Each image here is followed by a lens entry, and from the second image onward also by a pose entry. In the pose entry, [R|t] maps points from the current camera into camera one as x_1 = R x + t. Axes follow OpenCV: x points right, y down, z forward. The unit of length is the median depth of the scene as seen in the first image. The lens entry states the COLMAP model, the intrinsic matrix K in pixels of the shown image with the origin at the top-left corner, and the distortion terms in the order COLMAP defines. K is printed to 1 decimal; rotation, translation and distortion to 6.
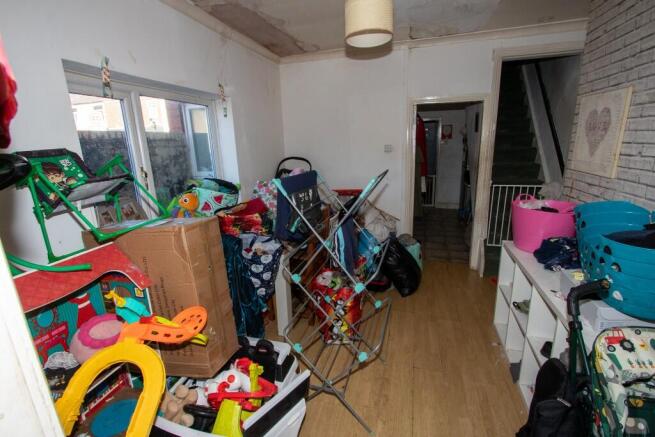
lens RADIAL K [[304.2, 0, 327.5], [0, 304.2, 218.5], [0, 0, 1]] dist [-0.011582, -0.000369]
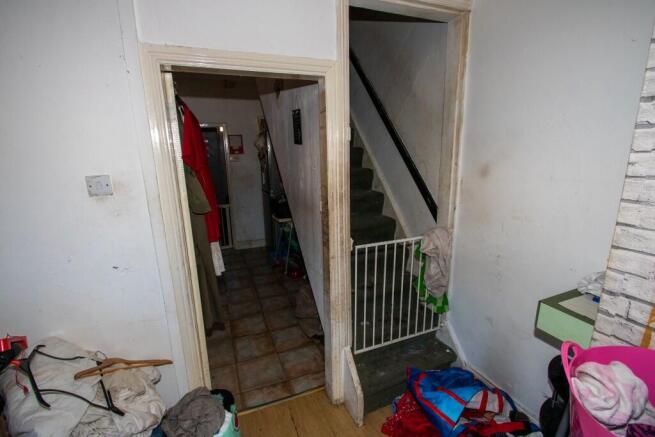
lens RADIAL K [[304.2, 0, 327.5], [0, 304.2, 218.5], [0, 0, 1]] dist [-0.011582, -0.000369]
pose [[0.781080, -0.120795, 0.612636, 0.181154], [0.146191, 0.989218, 0.008661, -0.154015], [-0.607077, 0.082797, 0.790318, 0.560989]]
